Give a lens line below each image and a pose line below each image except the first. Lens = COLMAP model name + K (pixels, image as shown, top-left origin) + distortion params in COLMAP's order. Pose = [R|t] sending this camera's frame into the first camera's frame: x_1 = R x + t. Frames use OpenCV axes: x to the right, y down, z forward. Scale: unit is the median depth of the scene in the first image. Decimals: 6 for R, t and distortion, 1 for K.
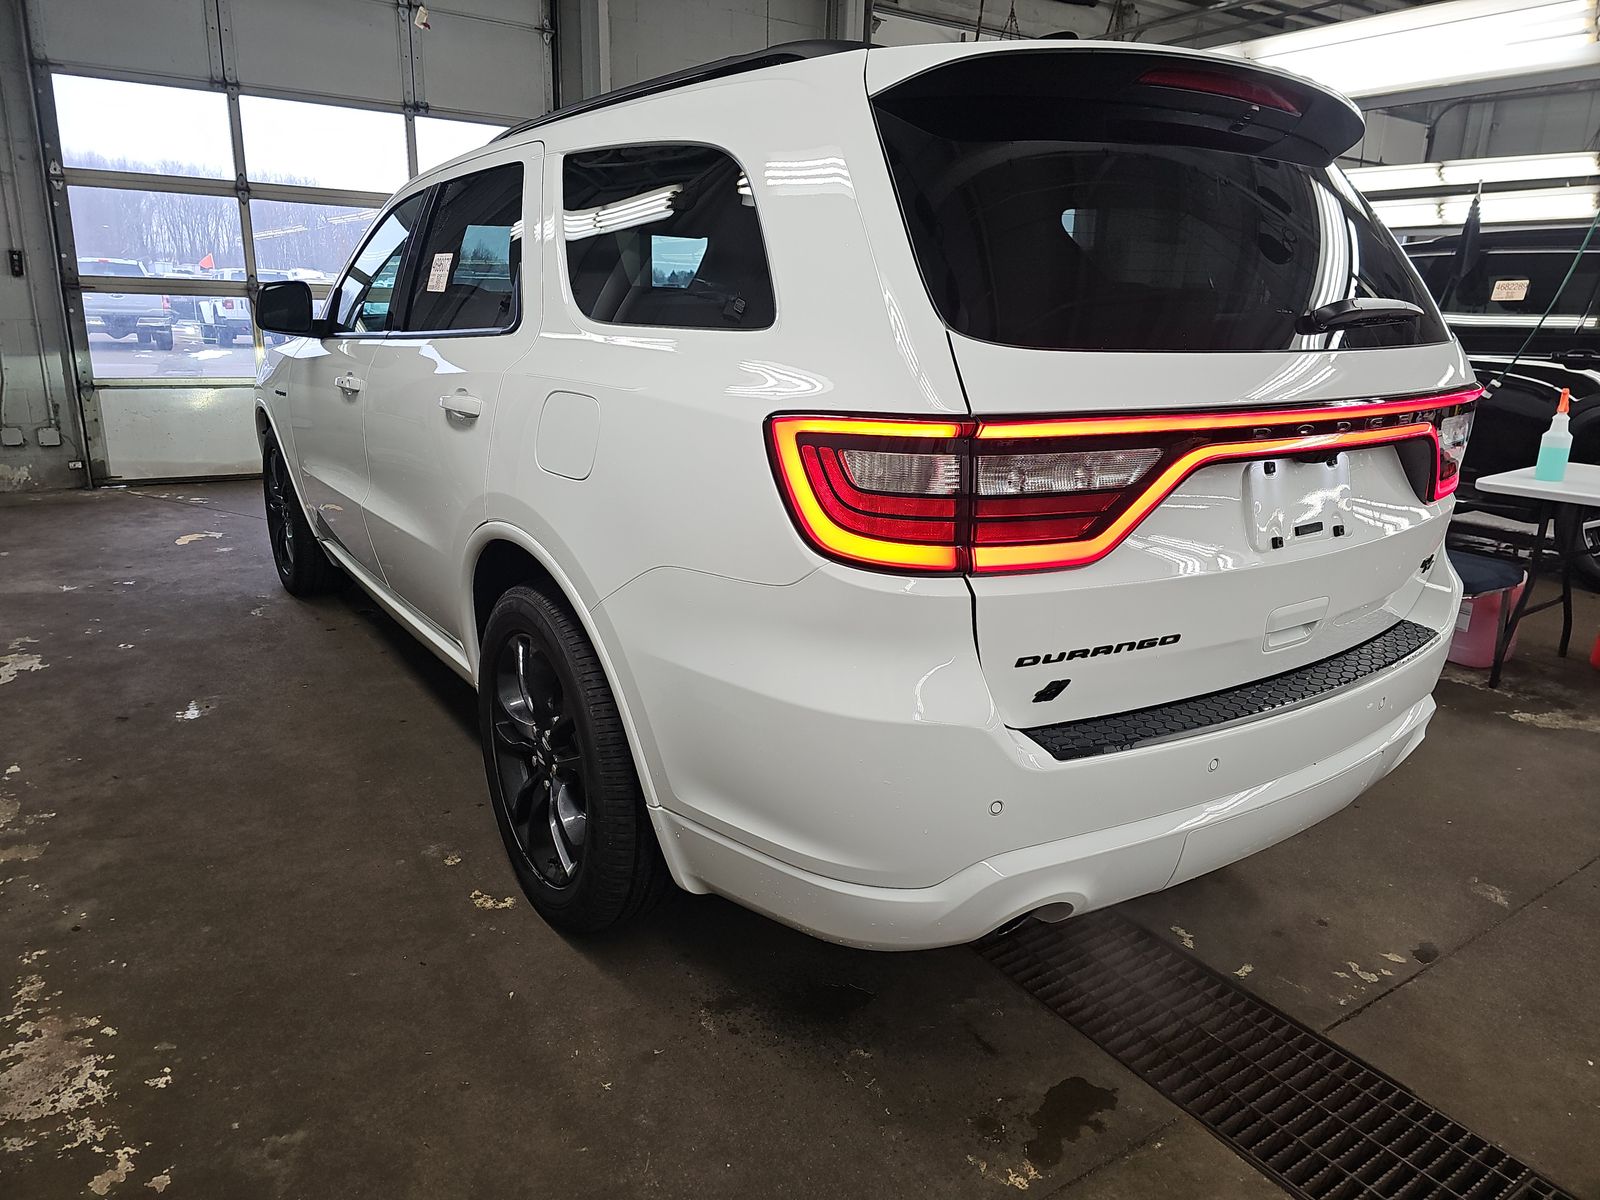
lens RADIAL K [[1051.3, 0, 794.9], [0, 1051.3, 587.1], [0, 0, 1]] dist [0.051972, -0.047293]
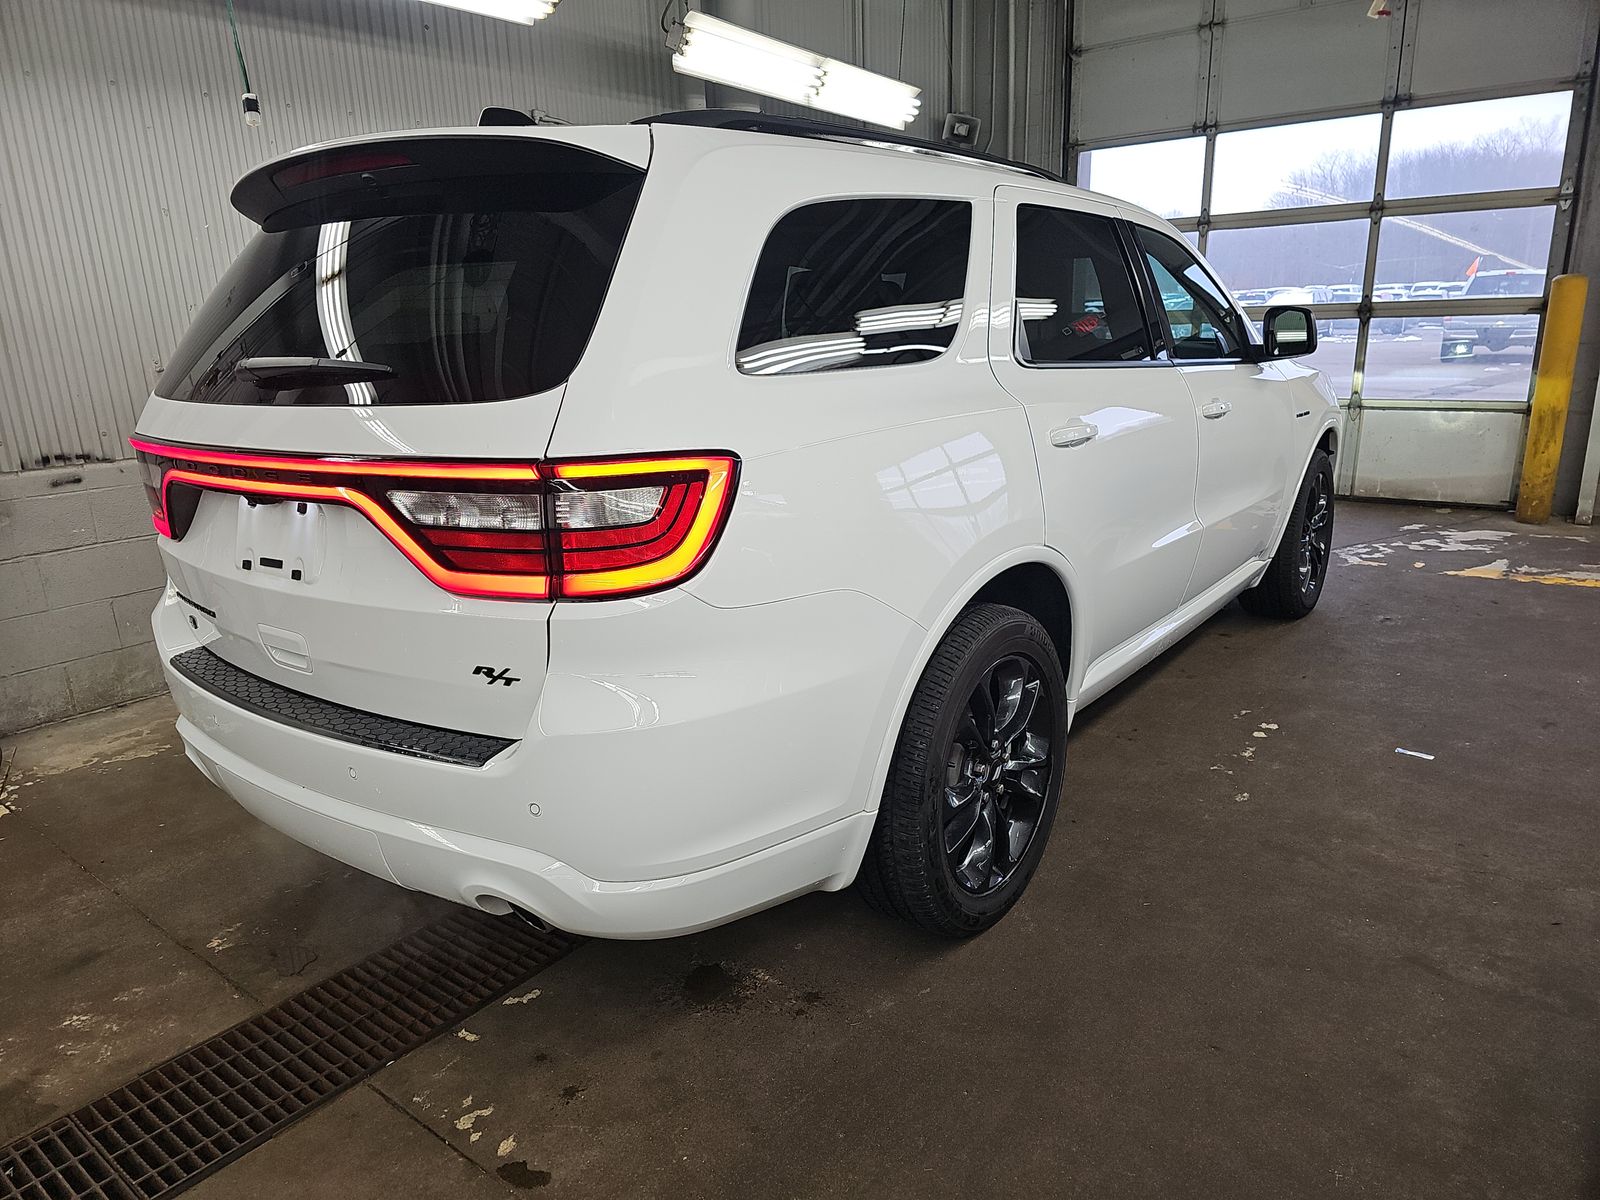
lens RADIAL K [[1058.3, 0, 802.5], [0, 1058.3, 612.4], [0, 0, 1]] dist [0.073438, -0.086004]
pose [[0.311812, 0.214192, -0.925686, 1.716169], [-0.202447, 0.966864, 0.155527, -0.294021], [0.928325, 0.138907, 0.344843, 1.135893]]
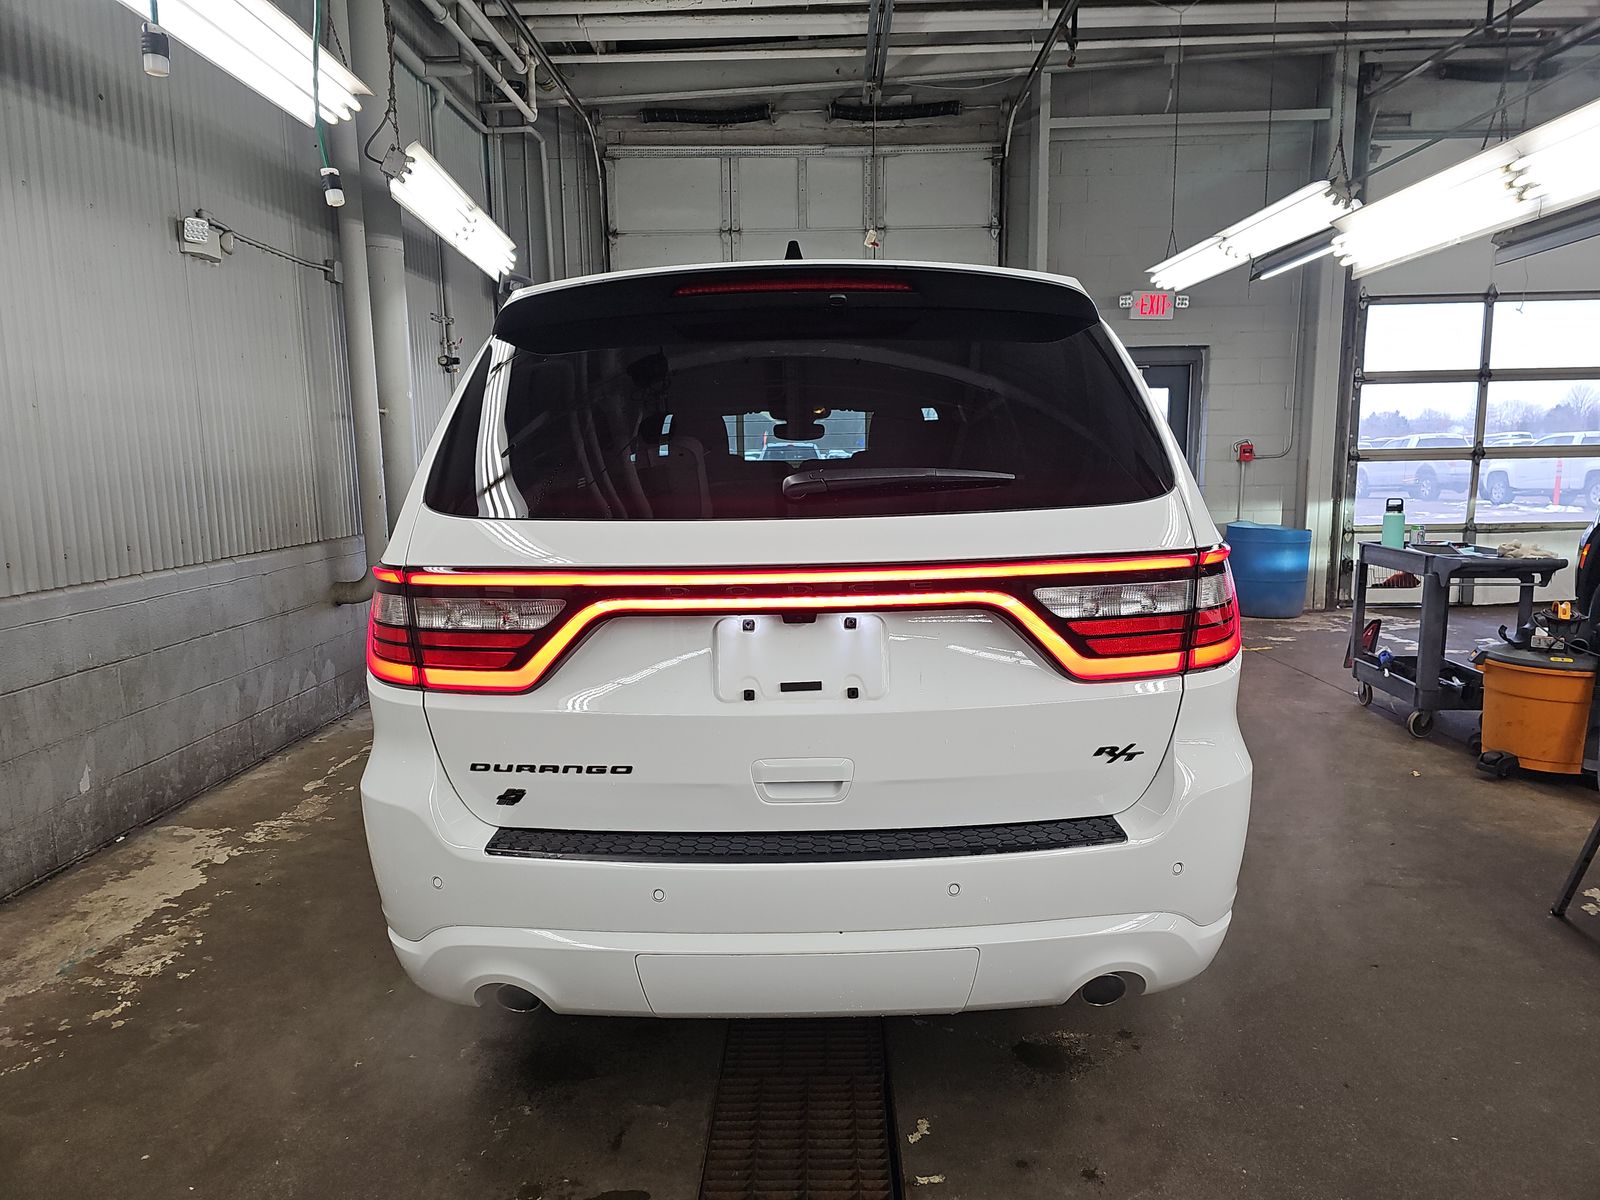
lens RADIAL K [[1048.6, 0, 800.0], [0, 1048.6, 600.0], [0, 0, 1]] dist [0.047551, -0.047264]
pose [[0.819419, 0.039512, -0.571831, 1.058662], [-0.112639, 0.989269, -0.093053, -0.042948], [0.562018, 0.140660, 0.815077, 0.161361]]
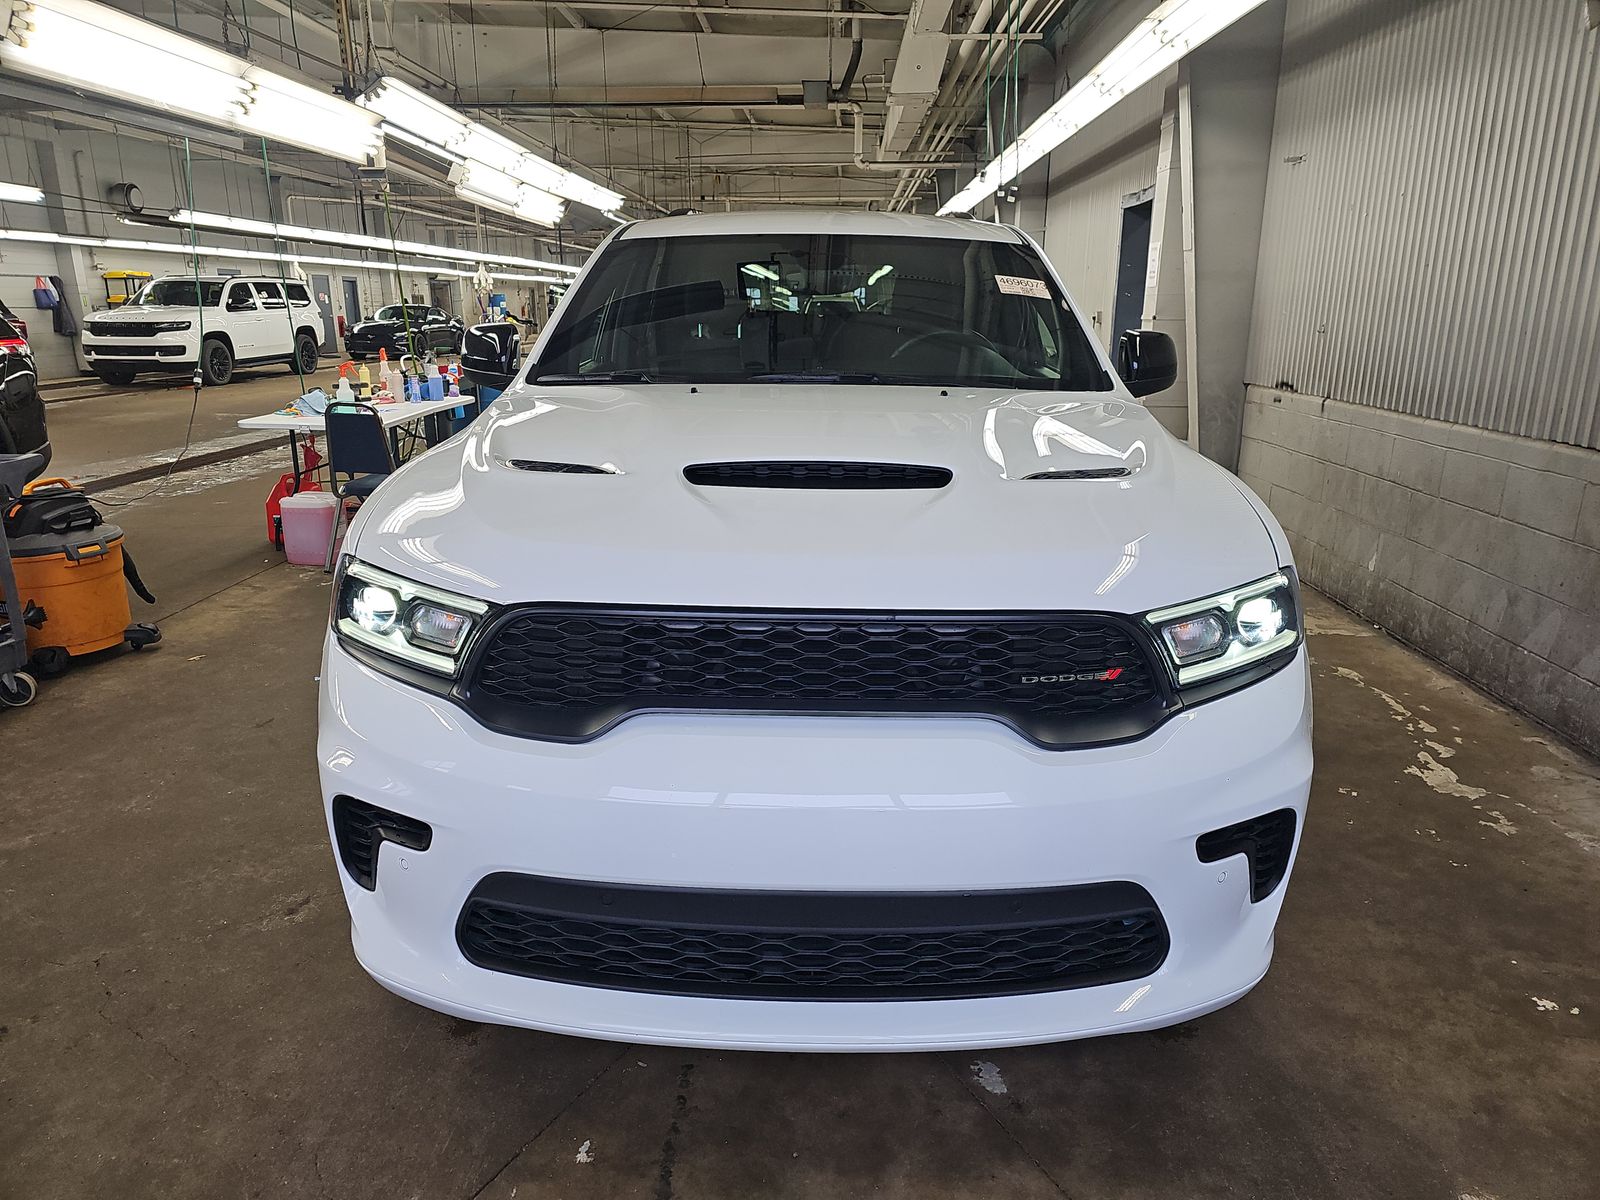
lens RADIAL K [[1048.6, 0, 800.0], [0, 1048.6, 600.0], [0, 0, 1]] dist [0.047551, -0.047264]
pose [[-0.811737, -0.185277, 0.553855, -1.430005], [0.129639, 0.867523, 0.480206, -1.065531], [-0.569453, 0.461602, -0.680181, 3.606486]]
